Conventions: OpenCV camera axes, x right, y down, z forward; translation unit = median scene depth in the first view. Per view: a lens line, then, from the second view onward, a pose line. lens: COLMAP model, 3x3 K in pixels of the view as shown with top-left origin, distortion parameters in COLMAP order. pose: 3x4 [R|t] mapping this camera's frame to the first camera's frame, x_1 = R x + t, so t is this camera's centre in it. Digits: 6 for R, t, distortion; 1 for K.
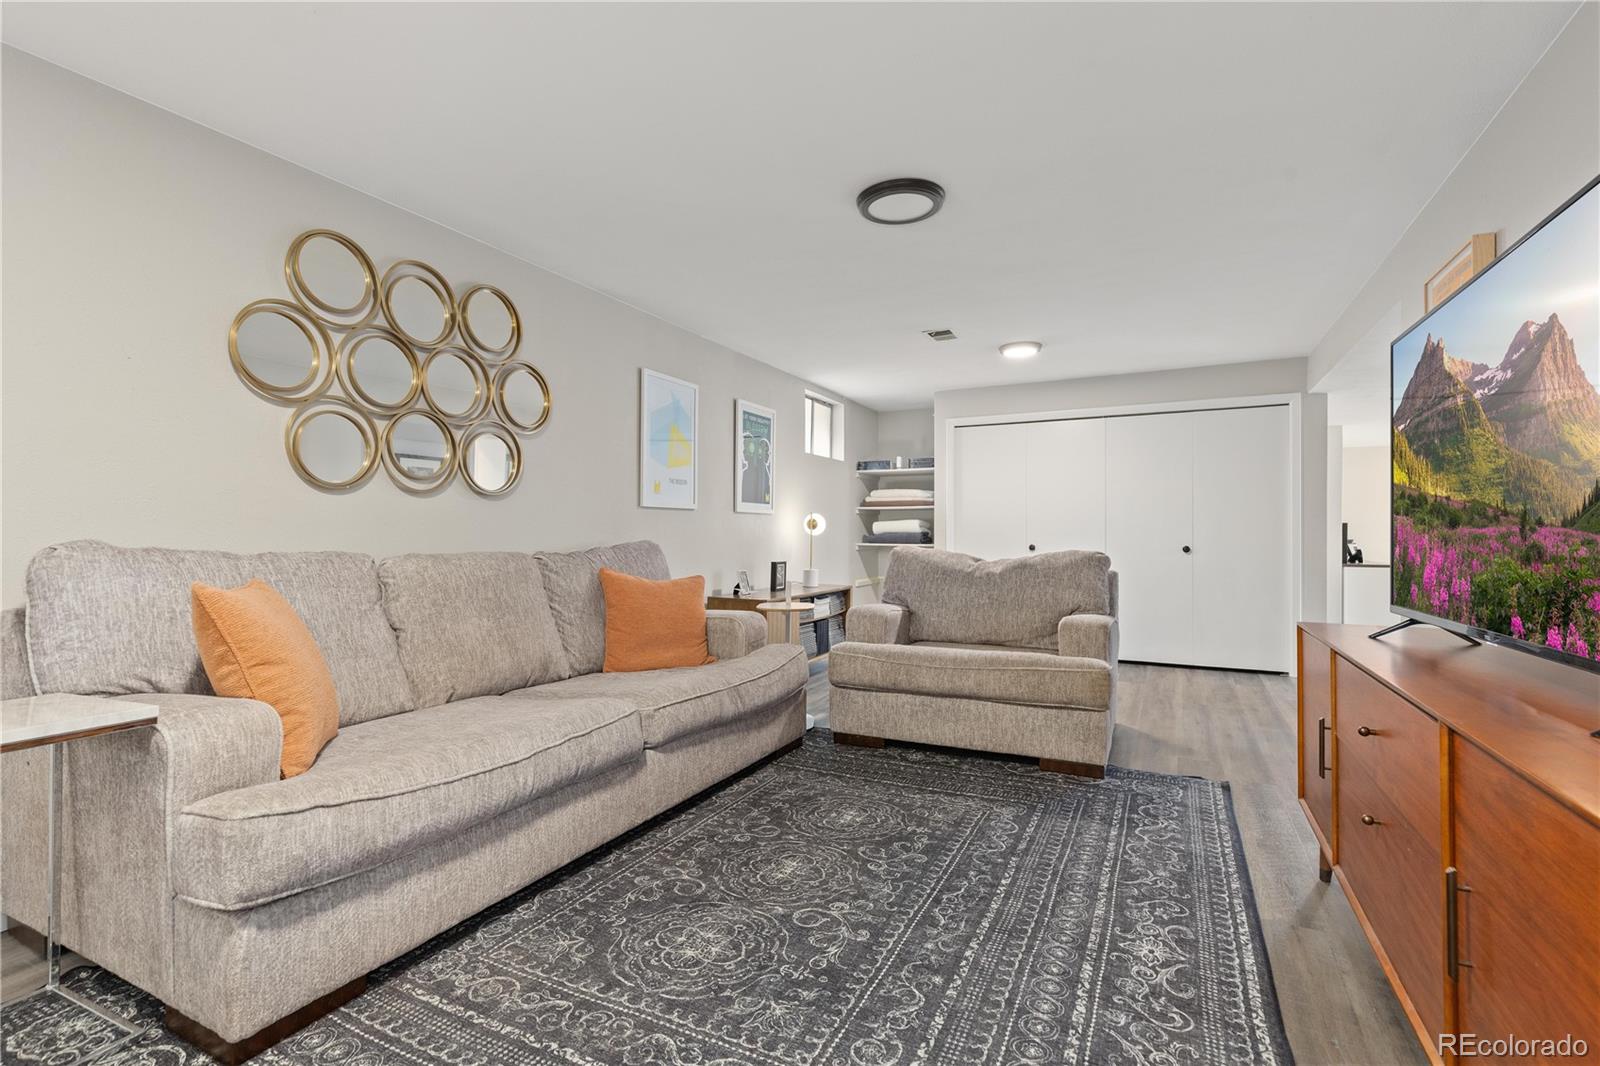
lens RADIAL K [[764.3, 0, 776.4], [0, 764.3, 547.9], [0, 0, 1]] dist [0.012186, -0.000148]
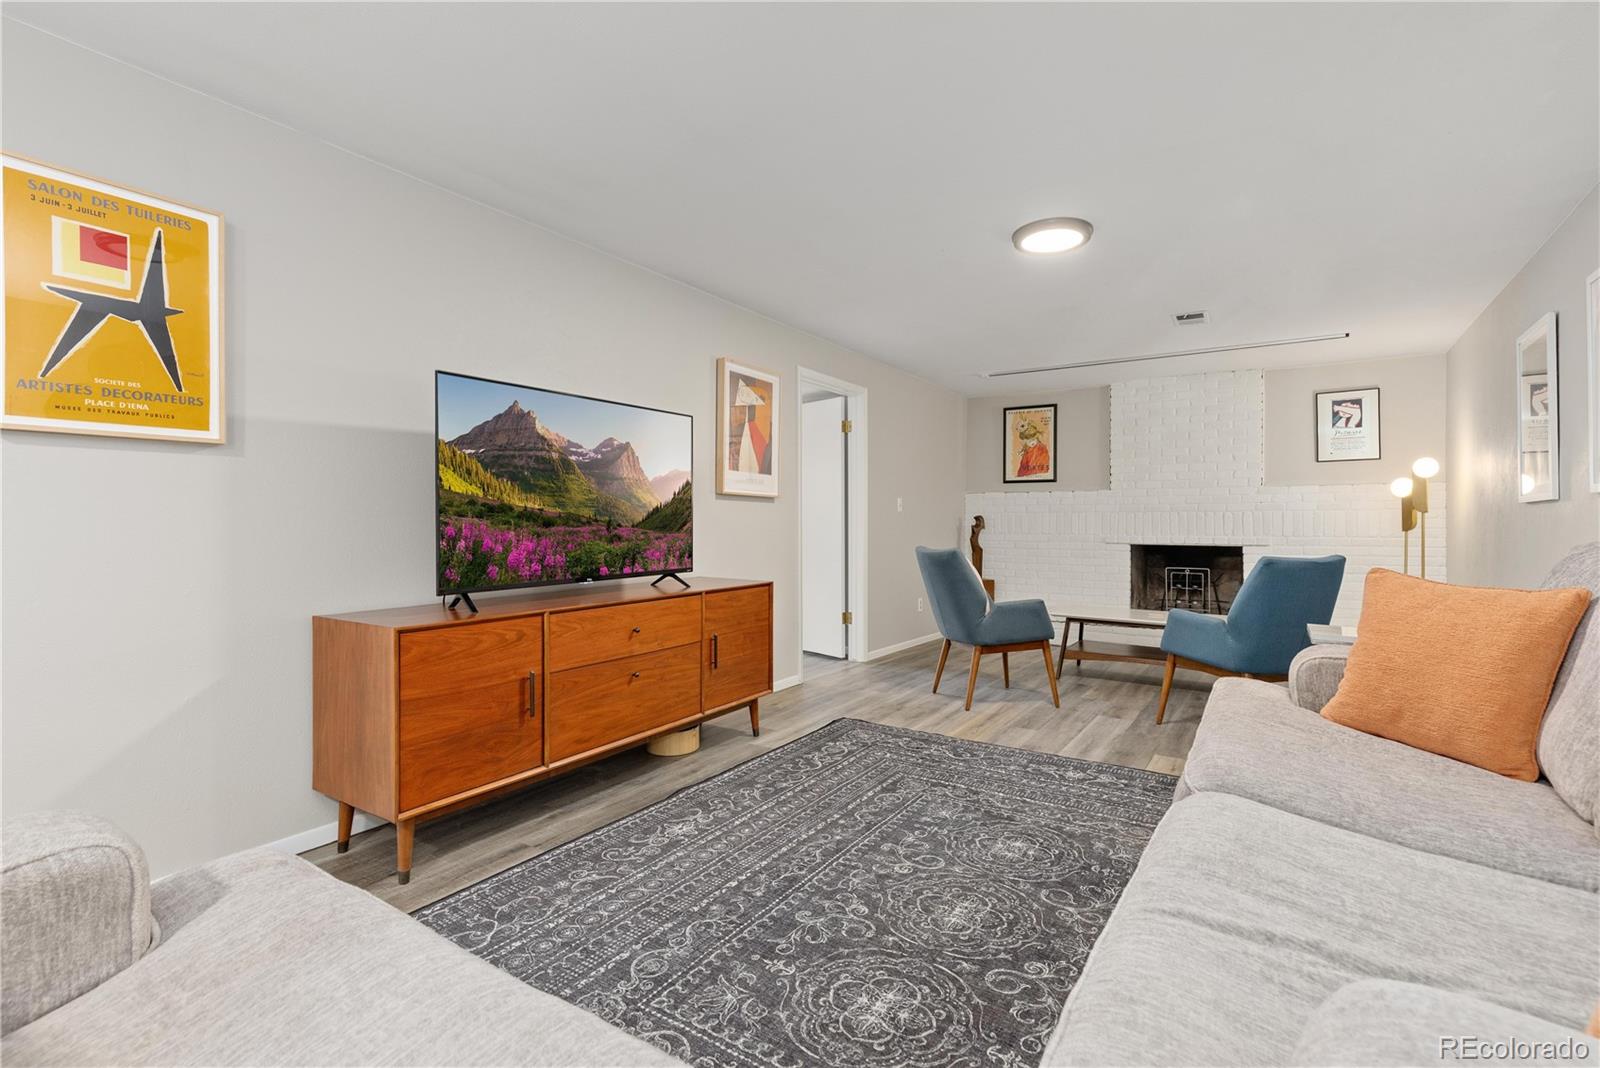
lens RADIAL K [[726.9, 0, 785.2], [0, 726.9, 519.0], [0, 0, 1]] dist [0.013229, -0.000490]
pose [[-0.993876, -0.002876, 0.110463, 0.139656], [-0.001088, 0.999867, 0.016244, -0.057460], [-0.110495, 0.016025, -0.993747, 2.101408]]
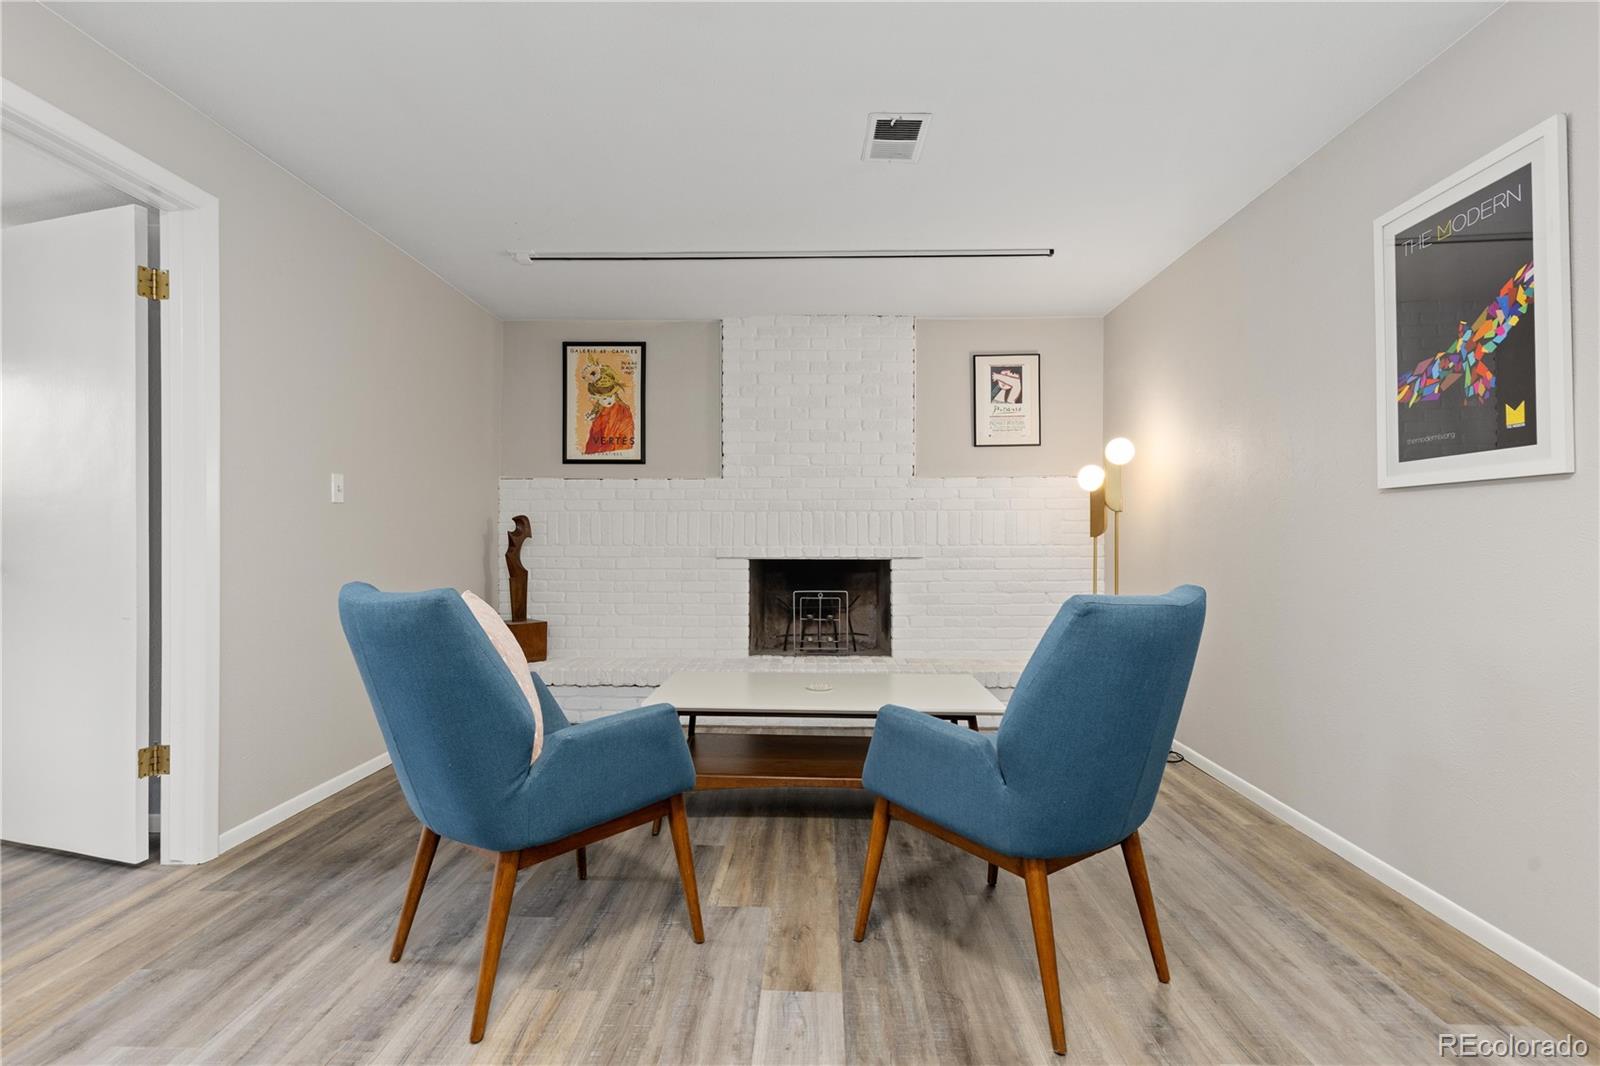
lens RADIAL K [[757.5, 0, 800.0], [0, 757.5, 533.0], [0, 0, 1]] dist [-0.000704, -0.000469]
pose [[-0.896141, -0.002049, -0.443766, -0.162372], [-0.011165, 0.999777, 0.017932, -0.014146], [0.443630, 0.021025, -0.895963, 0.781363]]
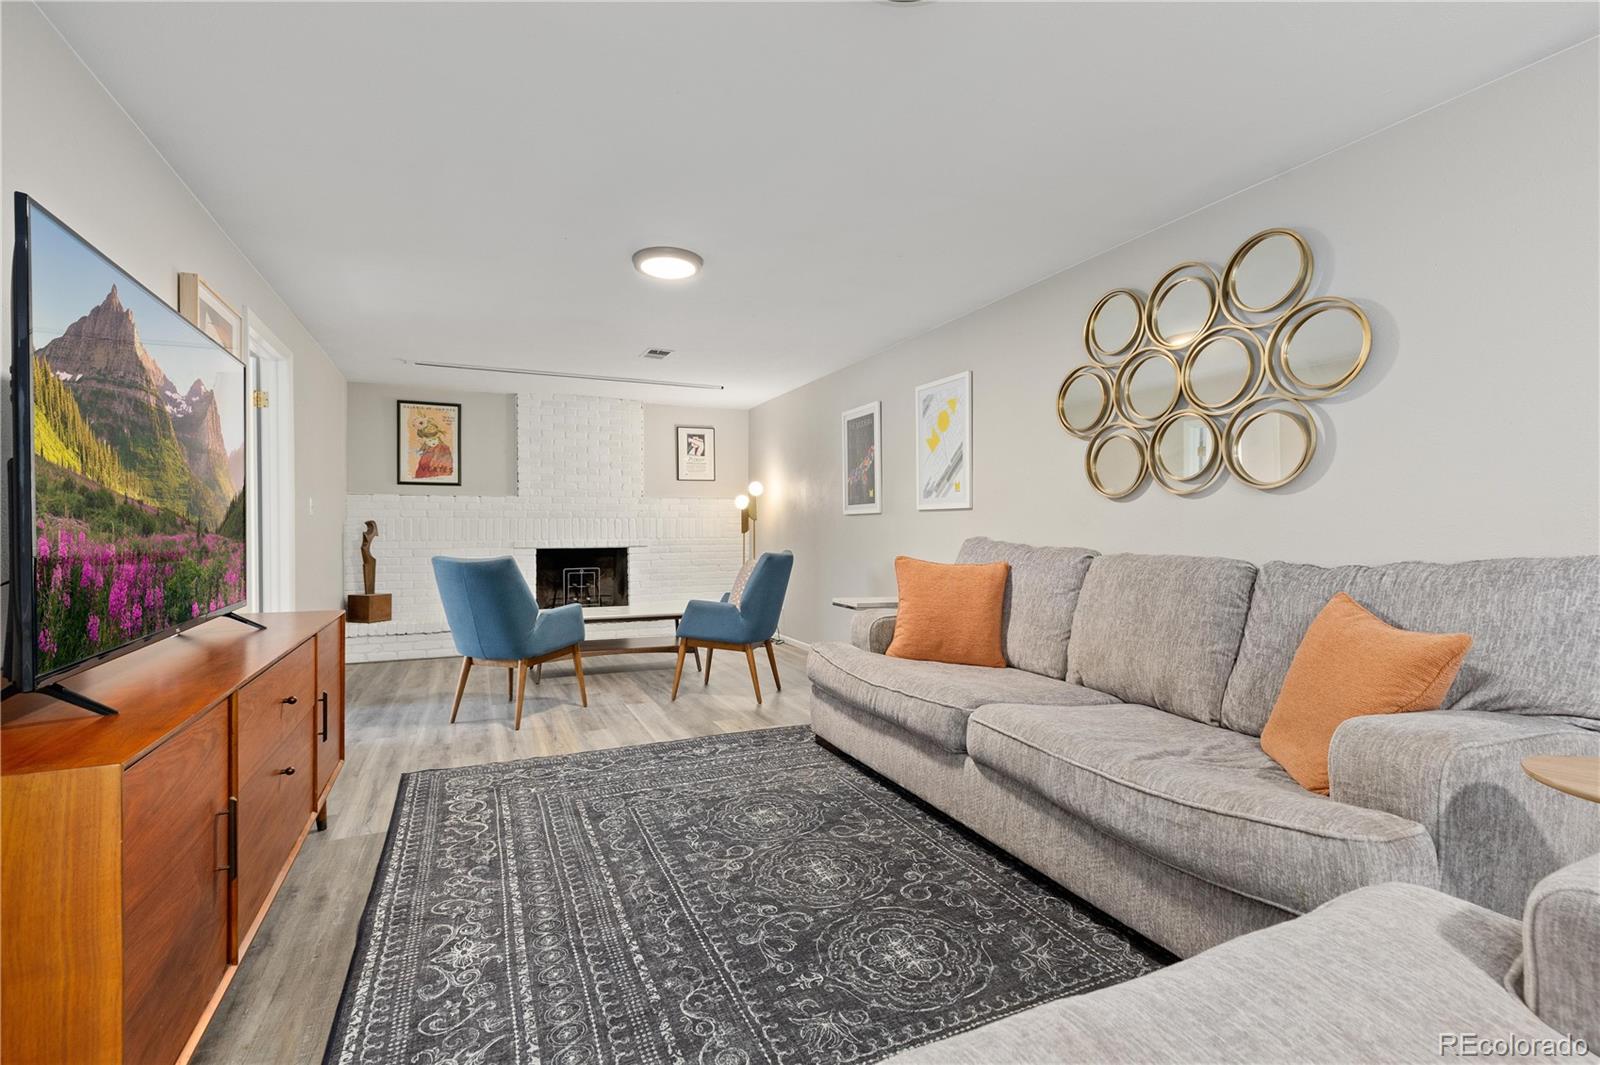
lens RADIAL K [[727.8, 0, 793.6], [0, 727.8, 534.9], [0, 0, 1]] dist [0.011161, -0.000961]
pose [[-0.627784, 0.006805, -0.778358, 0.880177], [-0.014410, 0.999689, 0.020363, -0.045329], [0.778254, 0.024000, -0.627490, 1.766252]]
